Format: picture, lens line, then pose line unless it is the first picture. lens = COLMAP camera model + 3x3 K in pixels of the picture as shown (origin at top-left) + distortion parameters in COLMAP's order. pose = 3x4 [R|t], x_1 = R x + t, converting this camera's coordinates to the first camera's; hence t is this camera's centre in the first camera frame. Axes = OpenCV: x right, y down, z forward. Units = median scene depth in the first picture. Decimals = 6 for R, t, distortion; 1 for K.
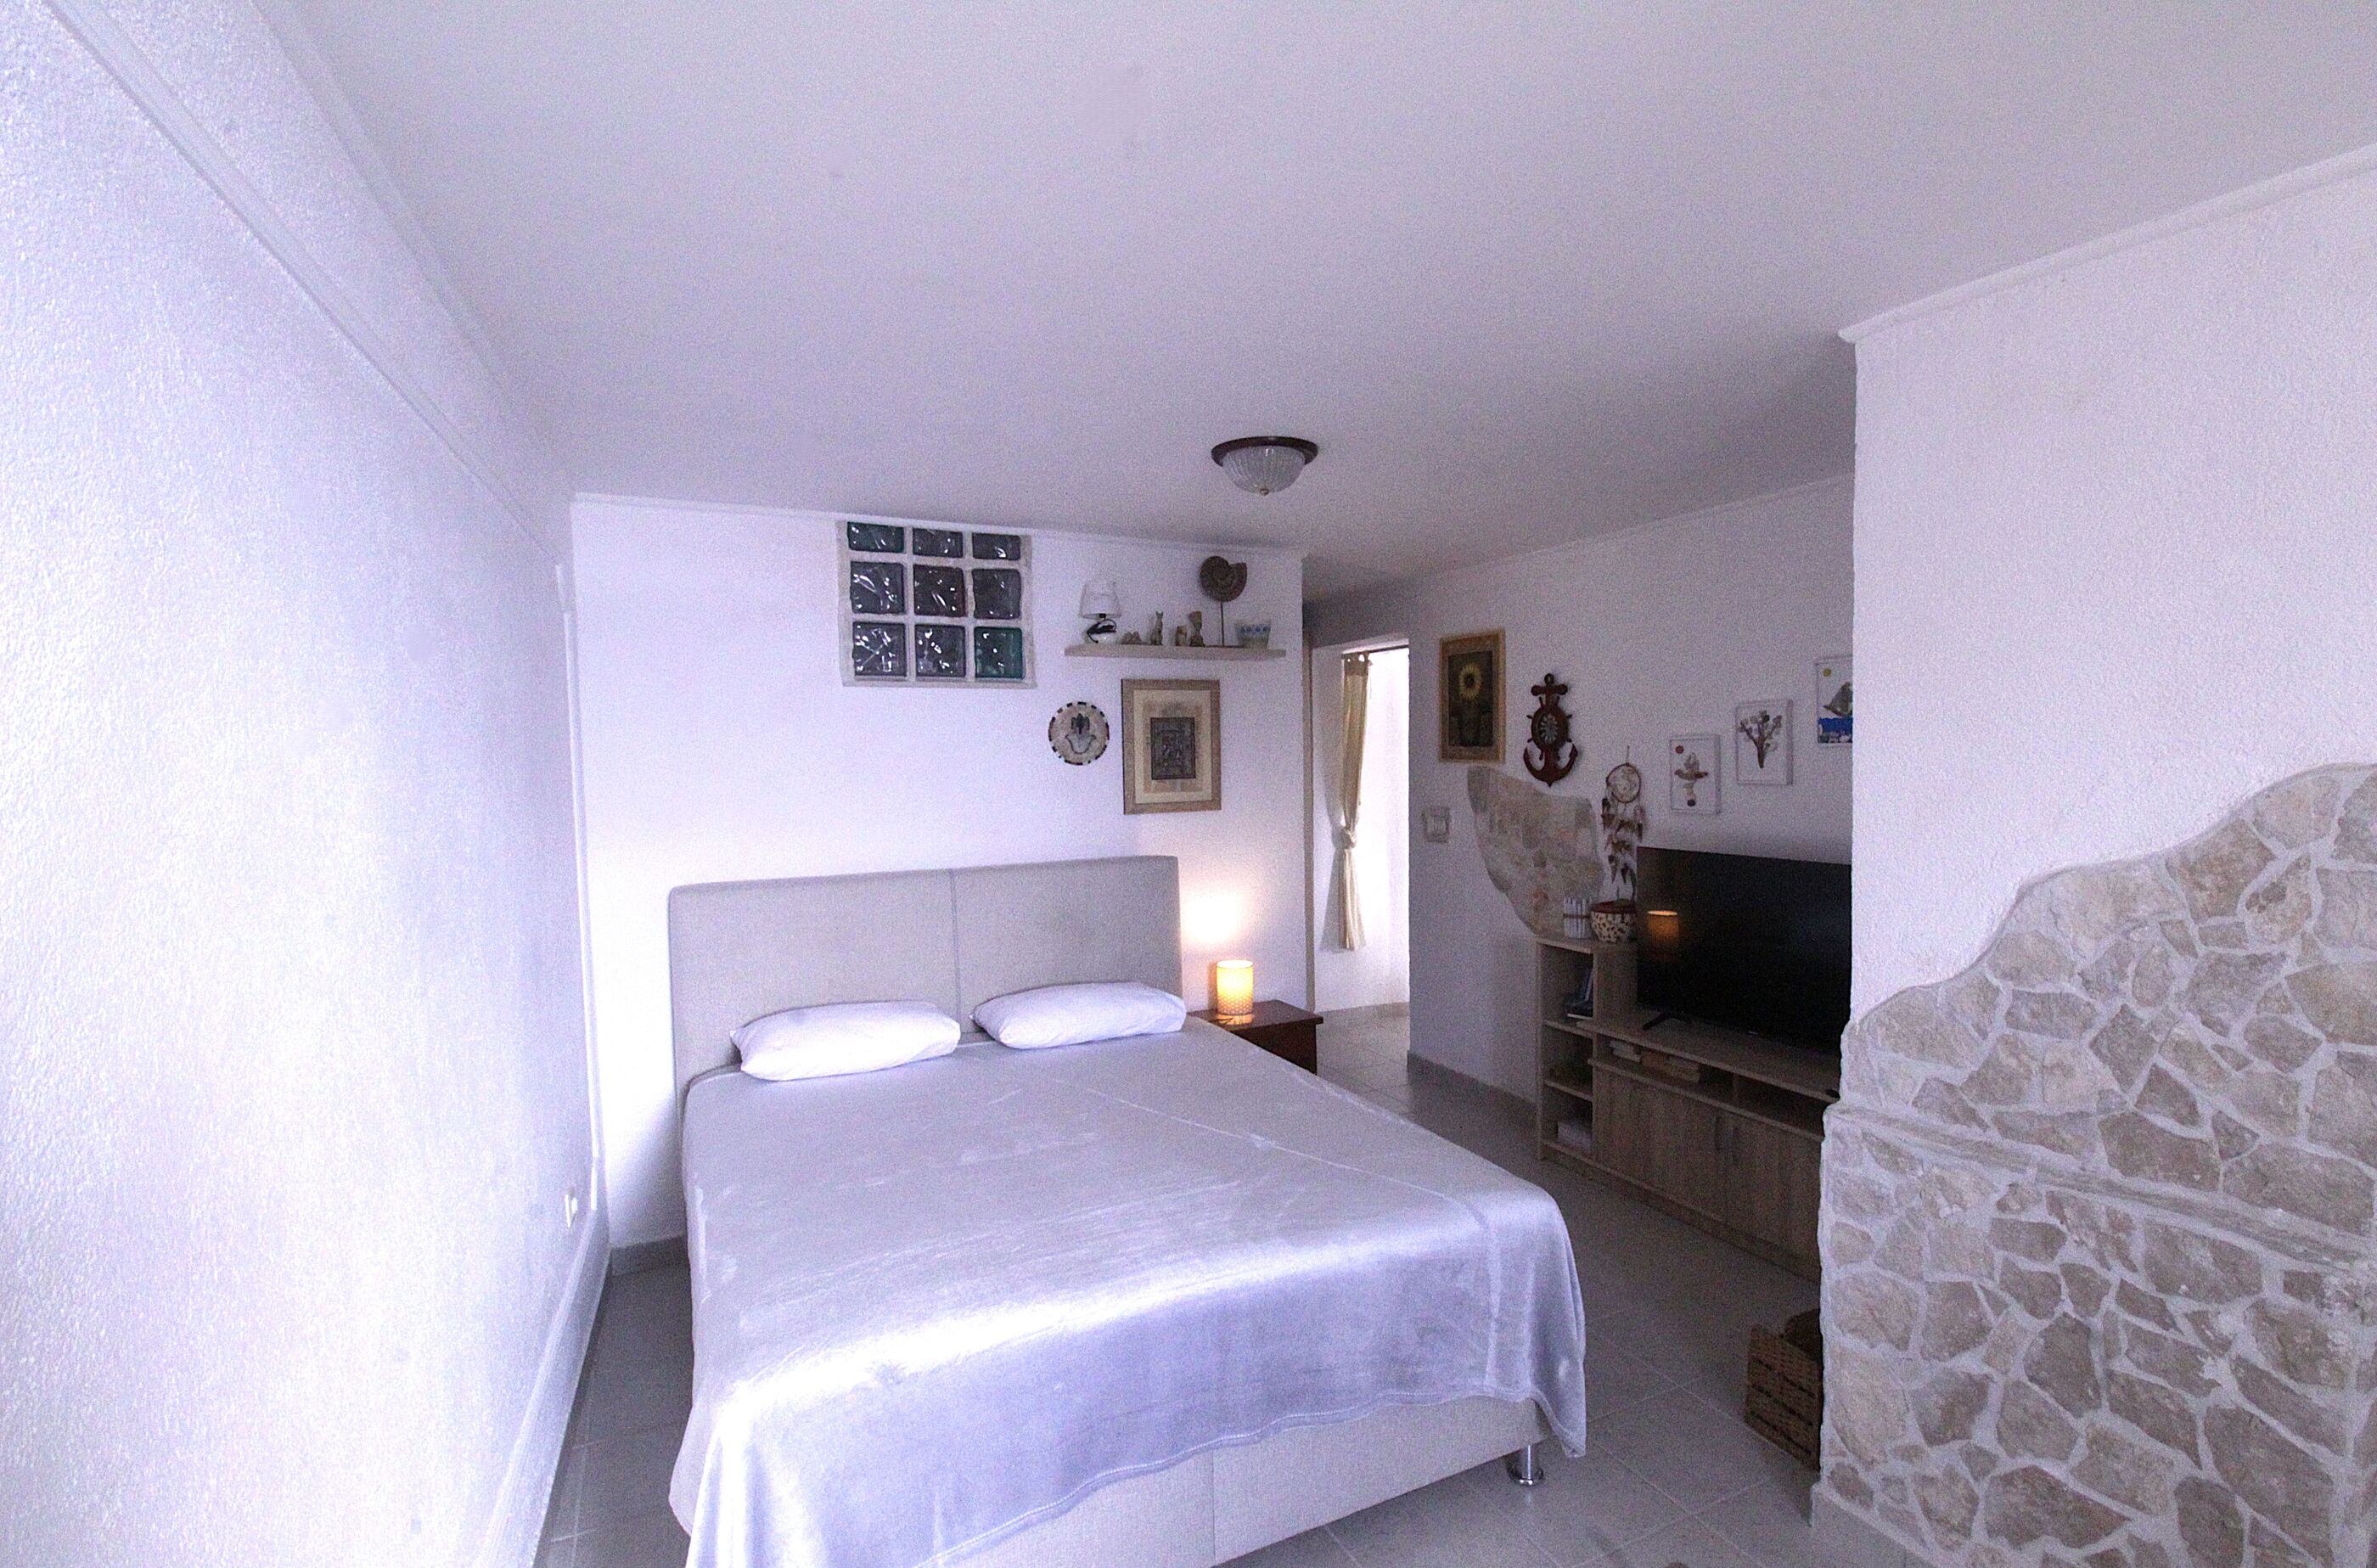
lens RADIAL K [[1108.0, 0, 1254.3], [0, 1108.0, 802.6], [0, 0, 1]] dist [0.002039, -0.011383]
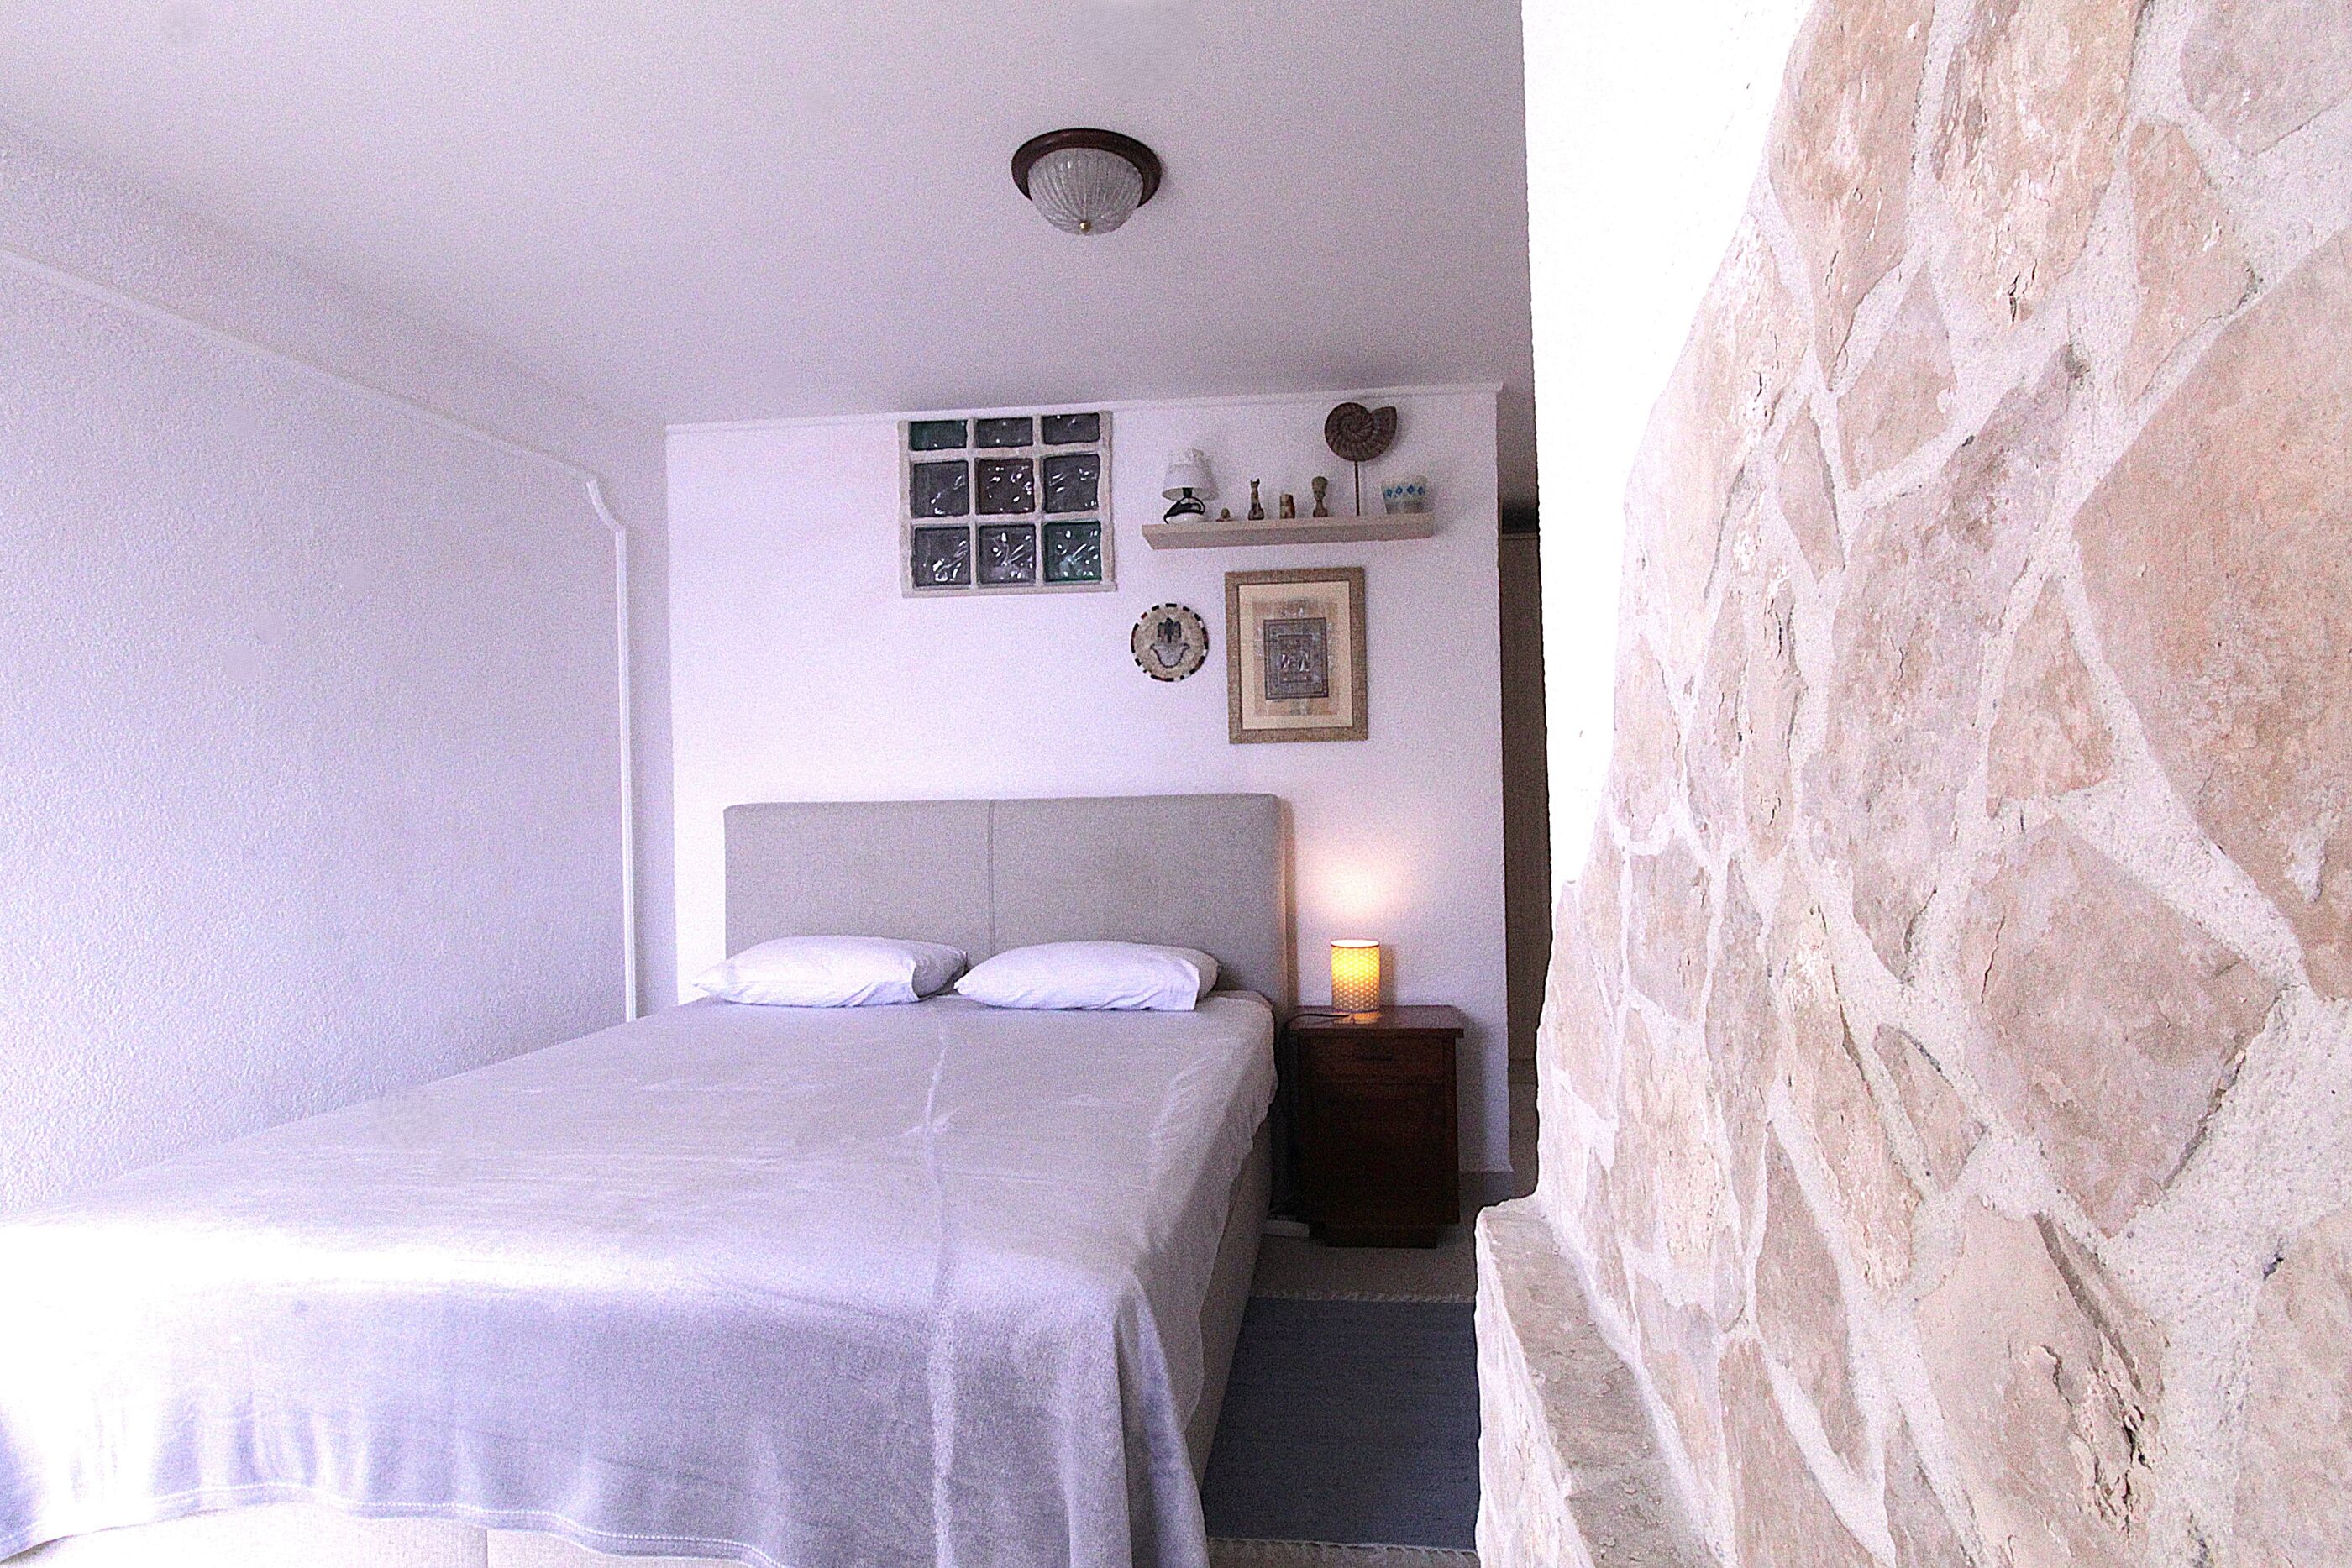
lens RADIAL K [[1168.1, 0, 1225.2], [0, 1168.1, 790.7], [0, 0, 1]] dist [-0.000398, -0.000149]
pose [[0.825741, -0.002764, -0.564042, 0.379991], [-0.021910, 0.999076, -0.036972, 0.081514], [0.563623, 0.042888, 0.824918, 0.334716]]
